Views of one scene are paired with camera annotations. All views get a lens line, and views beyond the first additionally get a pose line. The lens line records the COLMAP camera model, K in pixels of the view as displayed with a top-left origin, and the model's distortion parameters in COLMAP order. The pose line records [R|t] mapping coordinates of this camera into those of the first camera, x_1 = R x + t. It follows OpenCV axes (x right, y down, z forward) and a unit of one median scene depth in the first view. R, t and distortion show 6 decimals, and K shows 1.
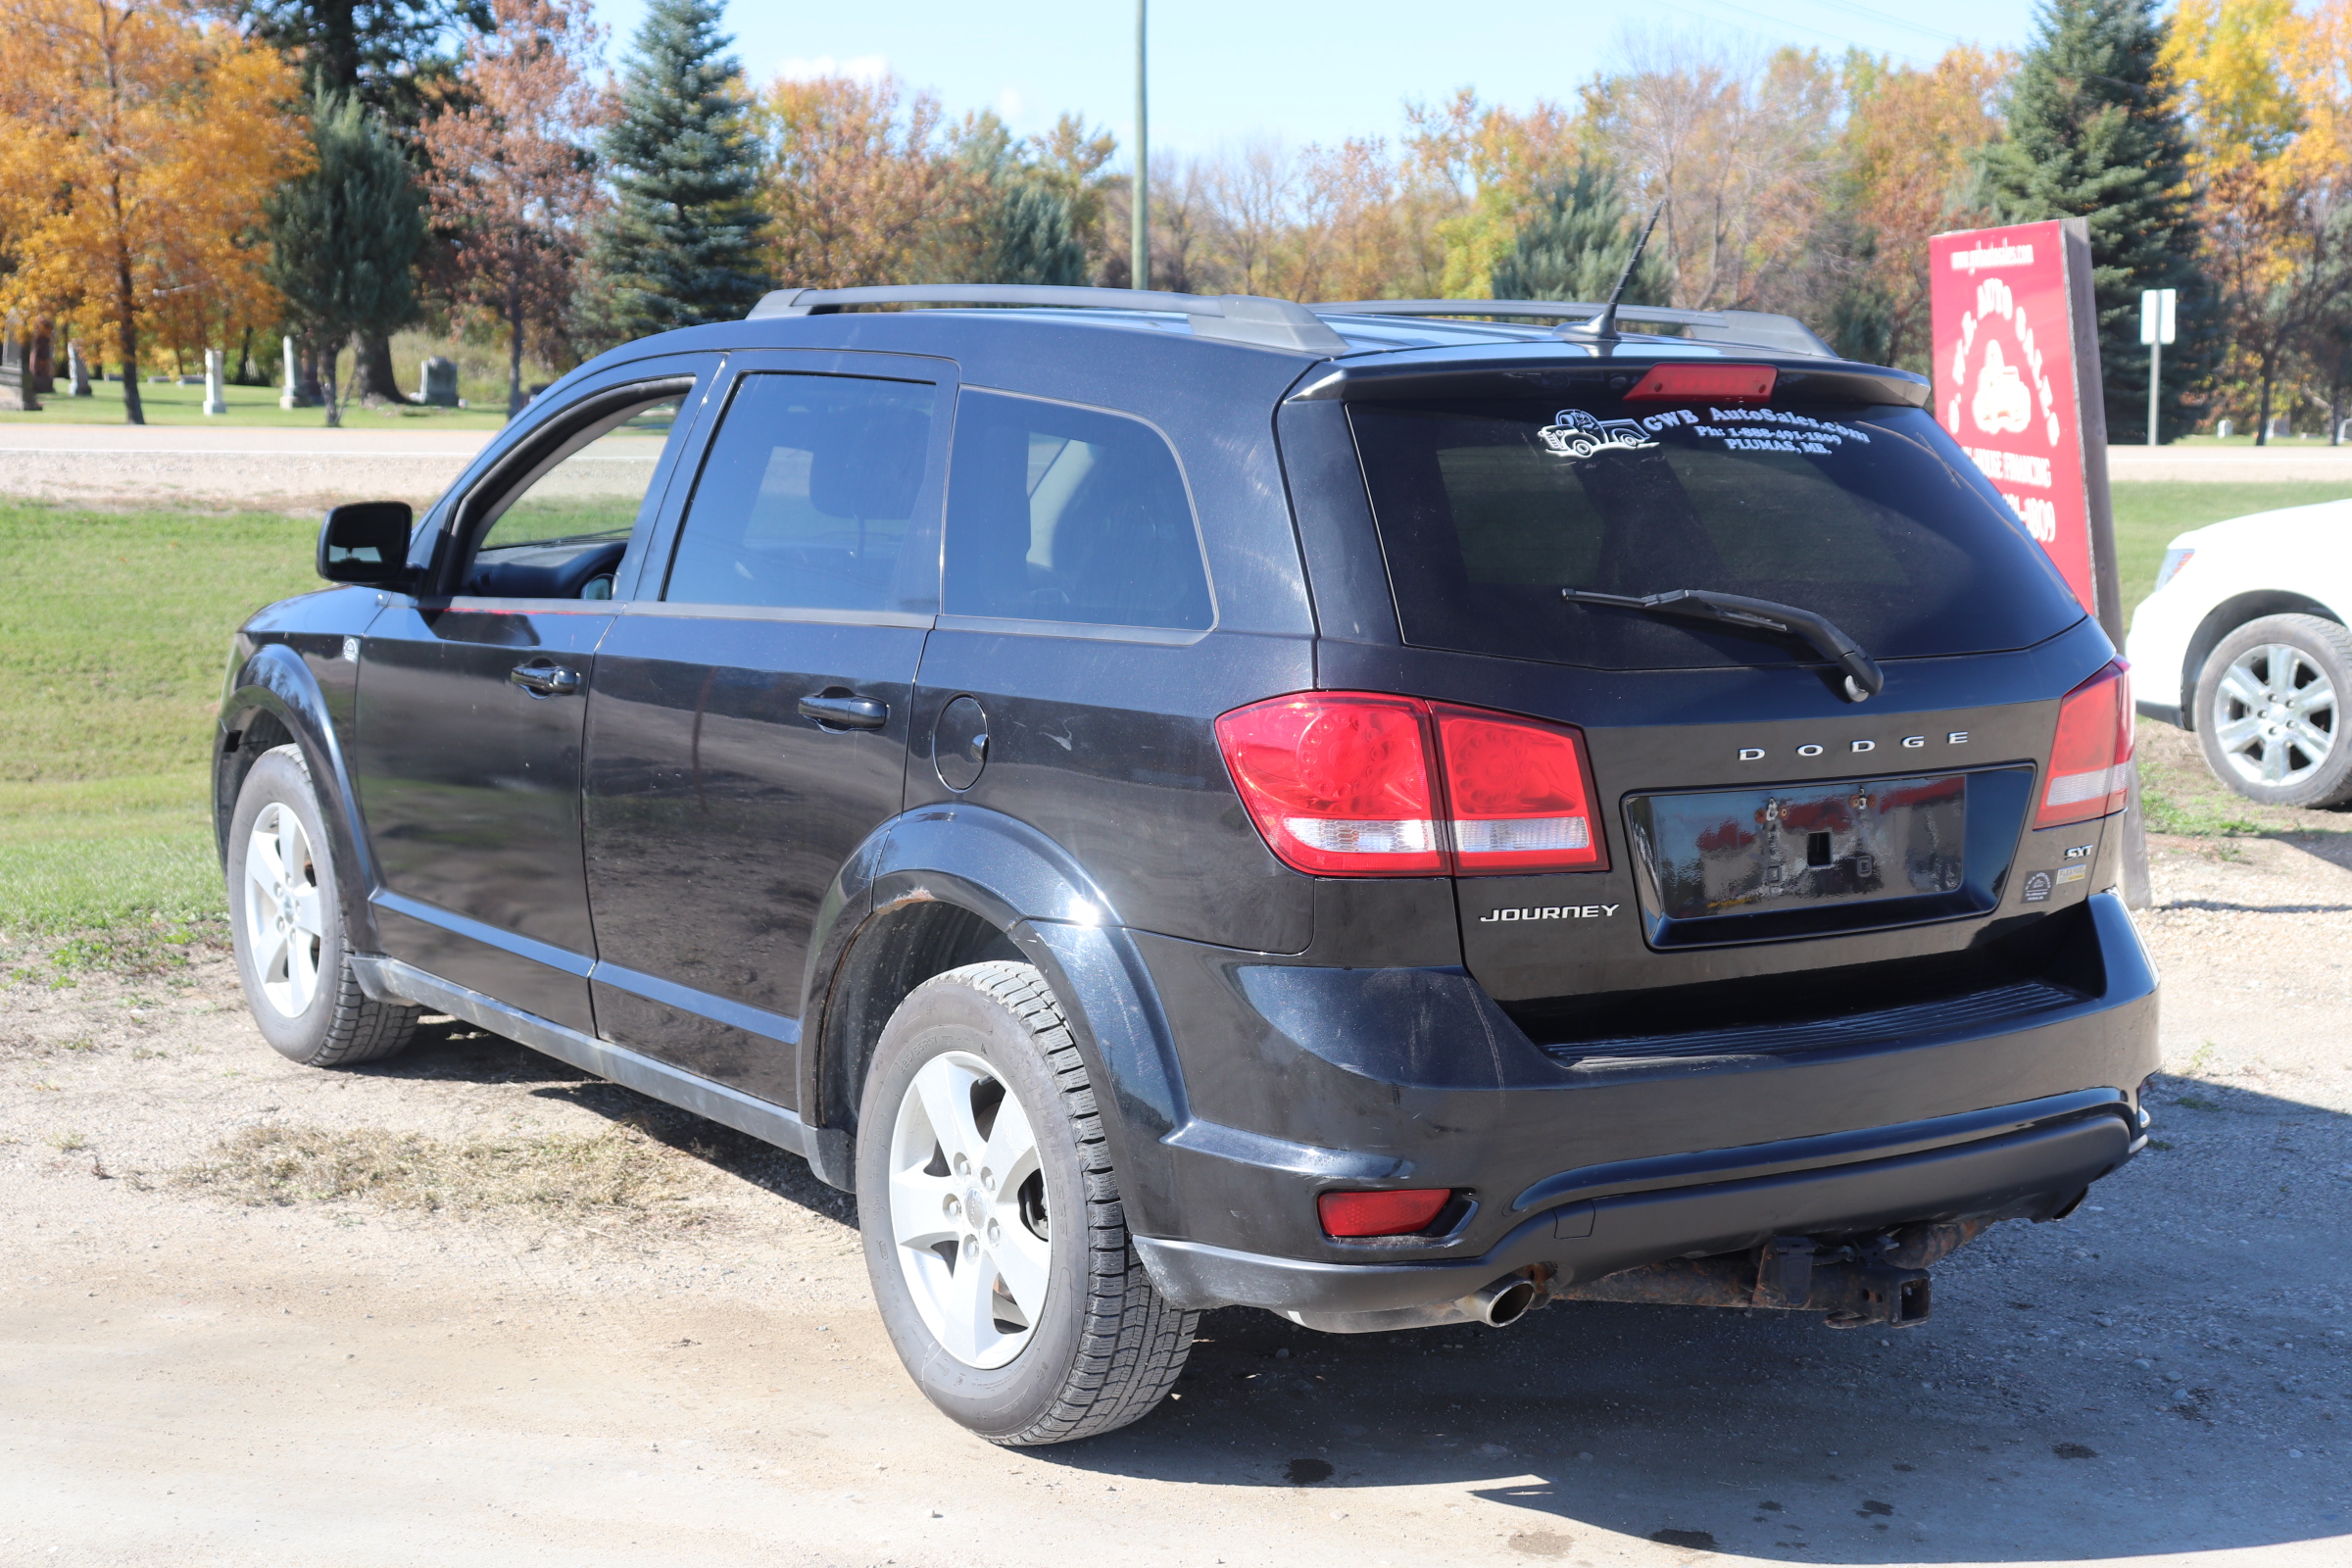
lens RADIAL K [[3308.9, 0, 1176.0], [0, 3308.9, 784.0], [0, 0, 1]] dist [0.094289, 0.060423]
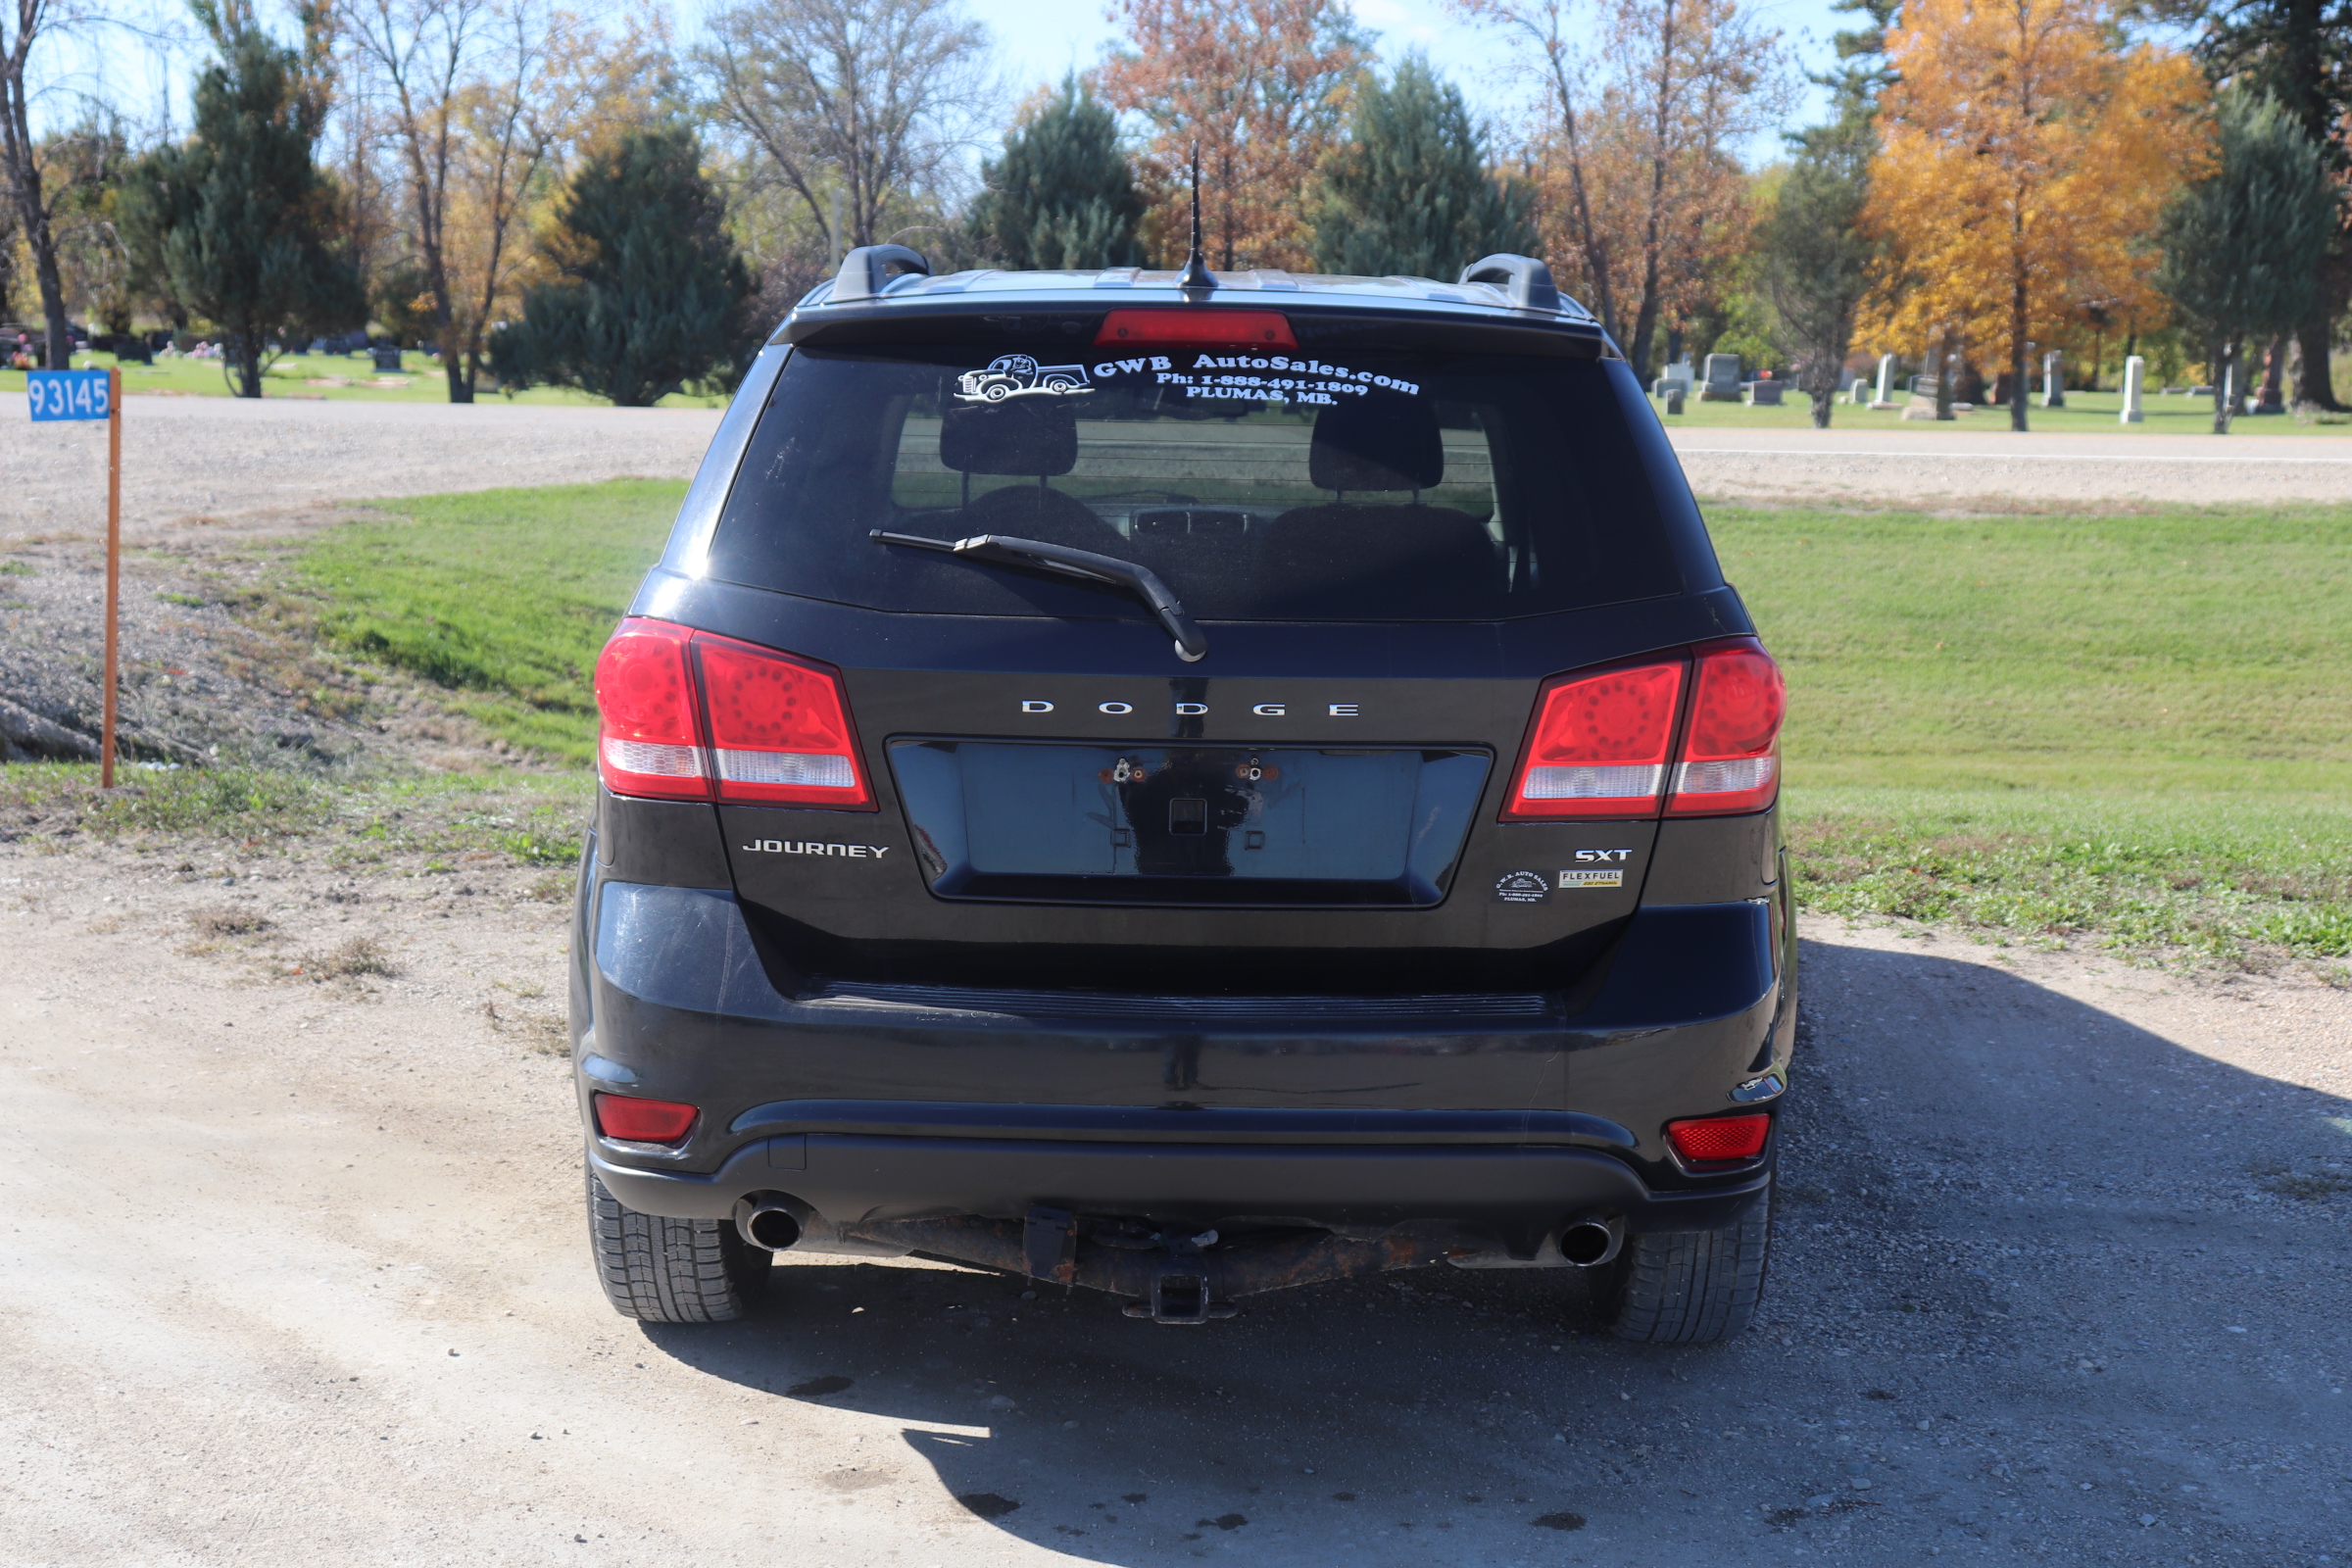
lens RADIAL K [[3308.9, 0, 1176.0], [0, 3308.9, 784.0], [0, 0, 1]] dist [0.094289, 0.060423]
pose [[0.815155, 0.071103, -0.574863, 0.704763], [-0.073611, 0.997107, 0.018948, -0.007134], [0.574547, 0.026871, 0.818030, 0.213062]]
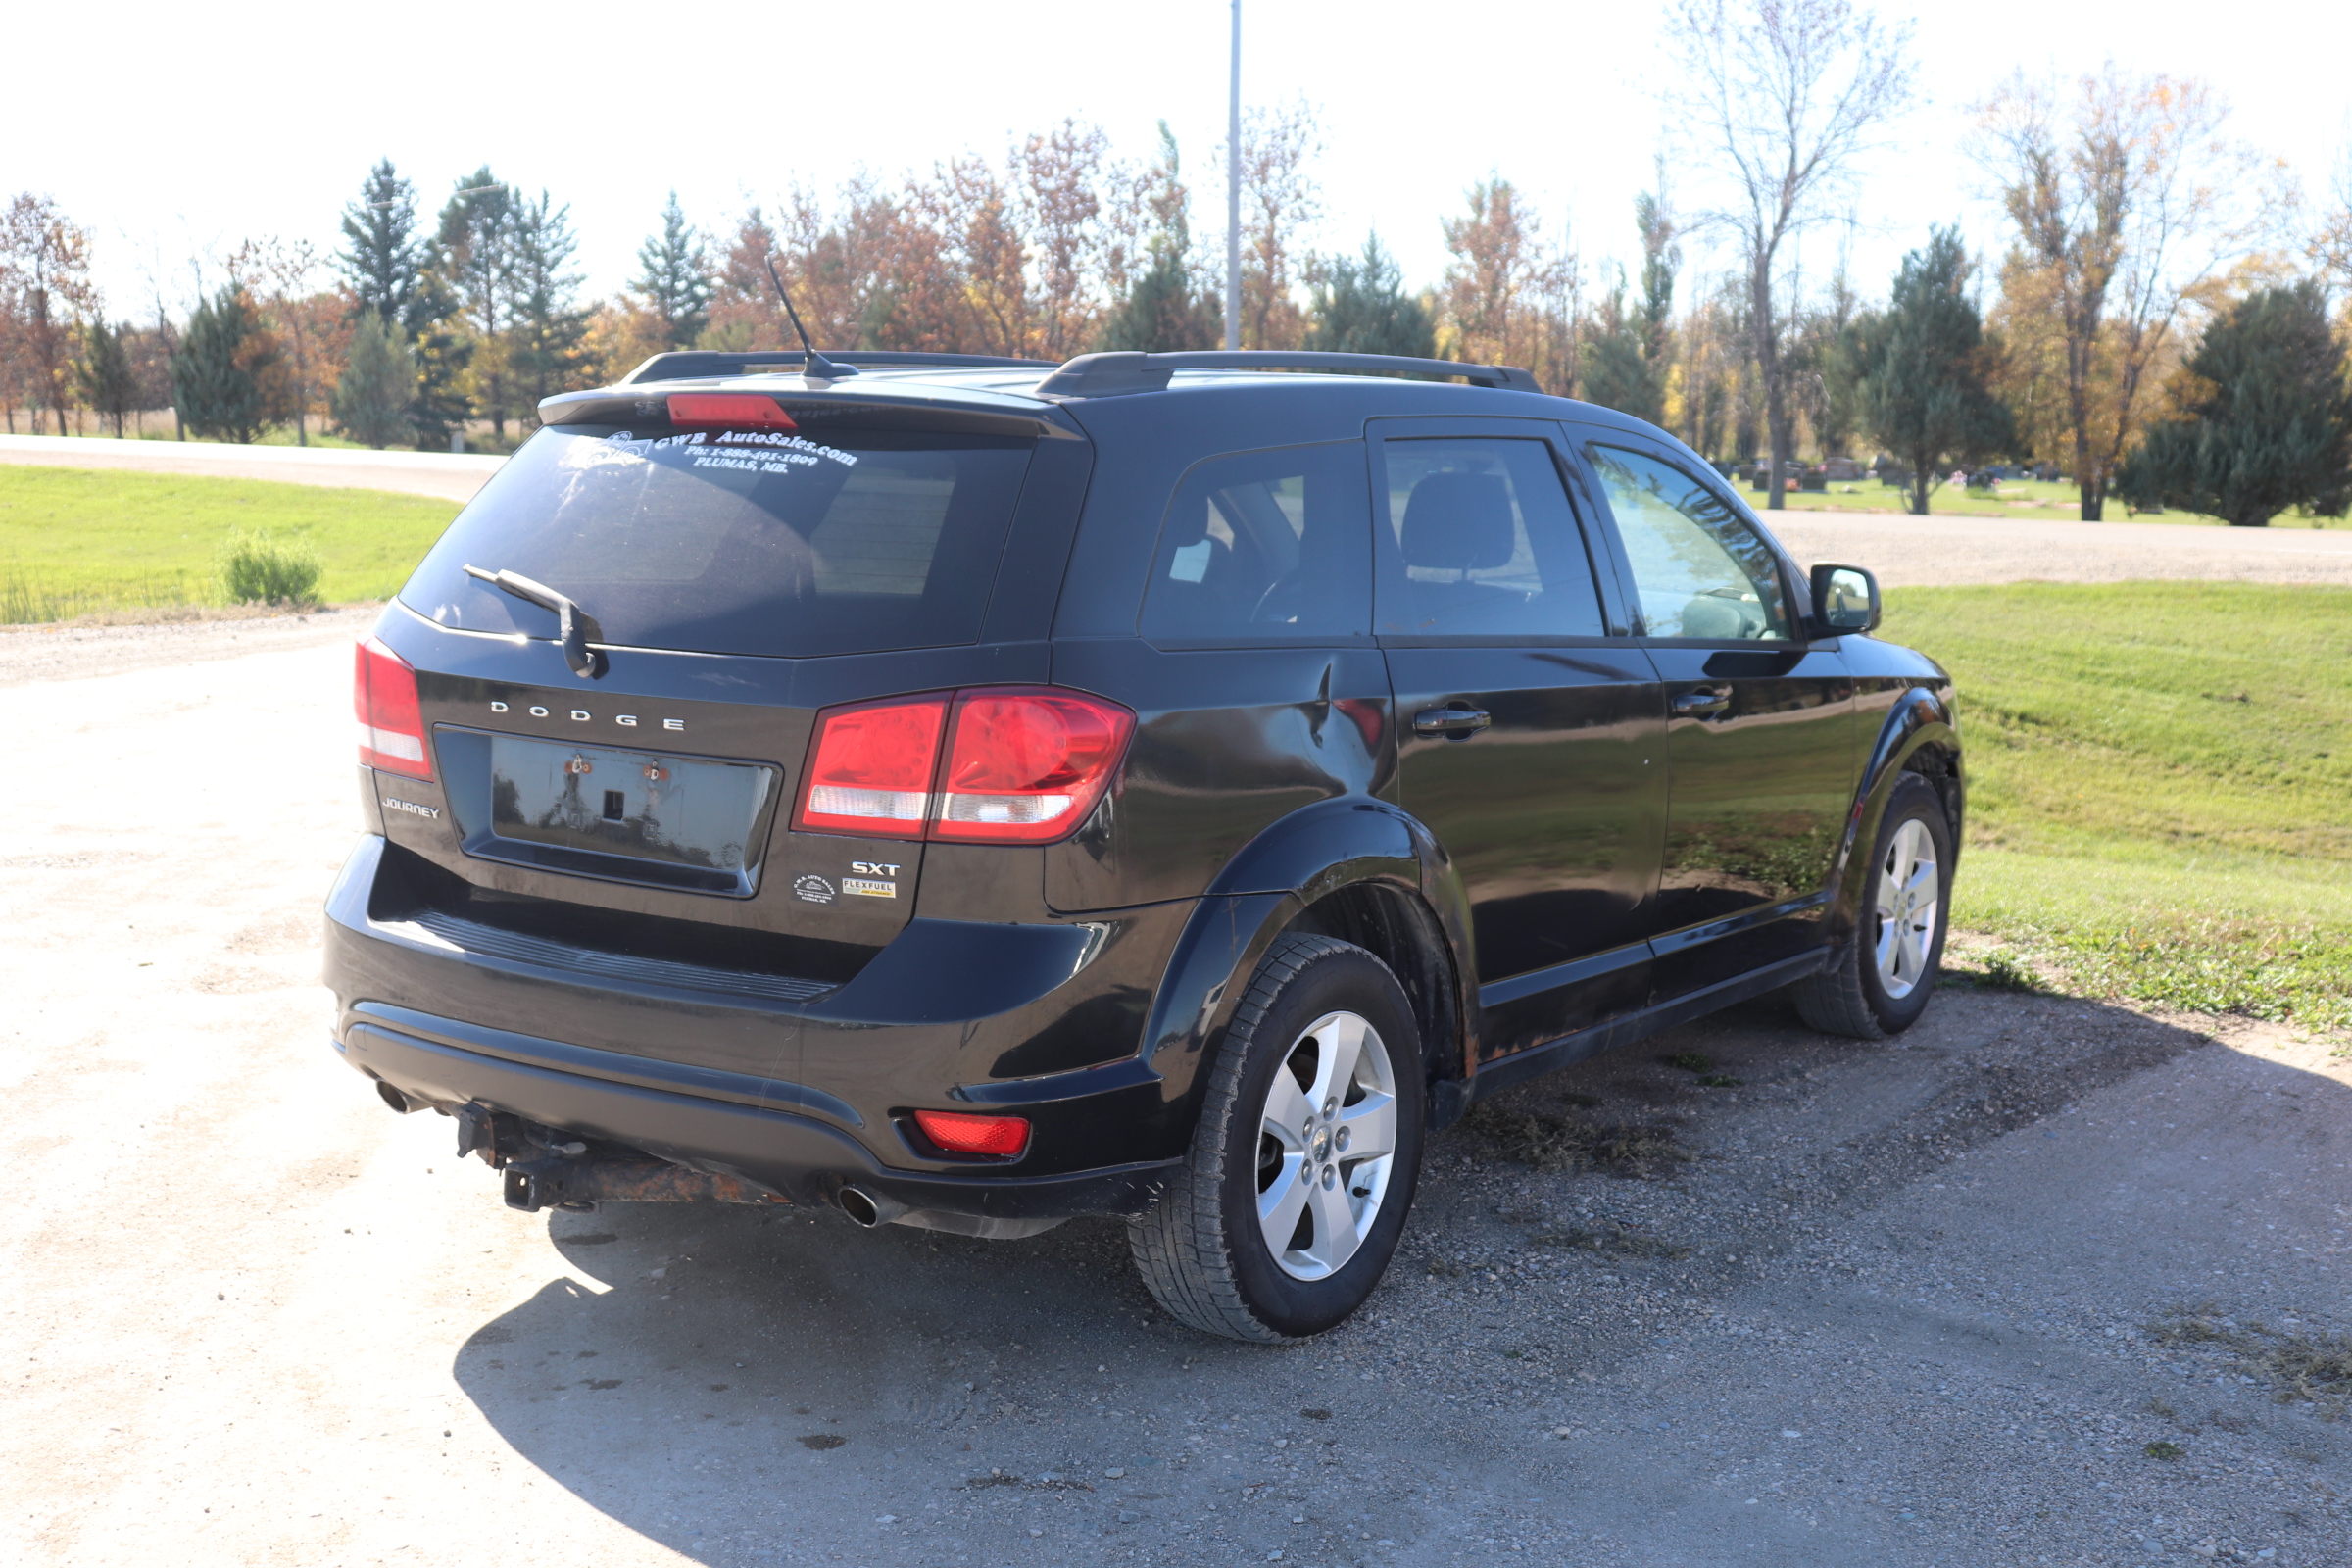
lens RADIAL K [[2703.3, 0, 1176.0], [0, 2703.3, 784.0], [0, 0, 1]] dist [-0.009396, 0.031997]
pose [[0.353395, 0.107868, -0.929234, 1.094962], [-0.132441, 0.989093, 0.064448, -0.072032], [0.926052, 0.100293, 0.363827, 0.802287]]
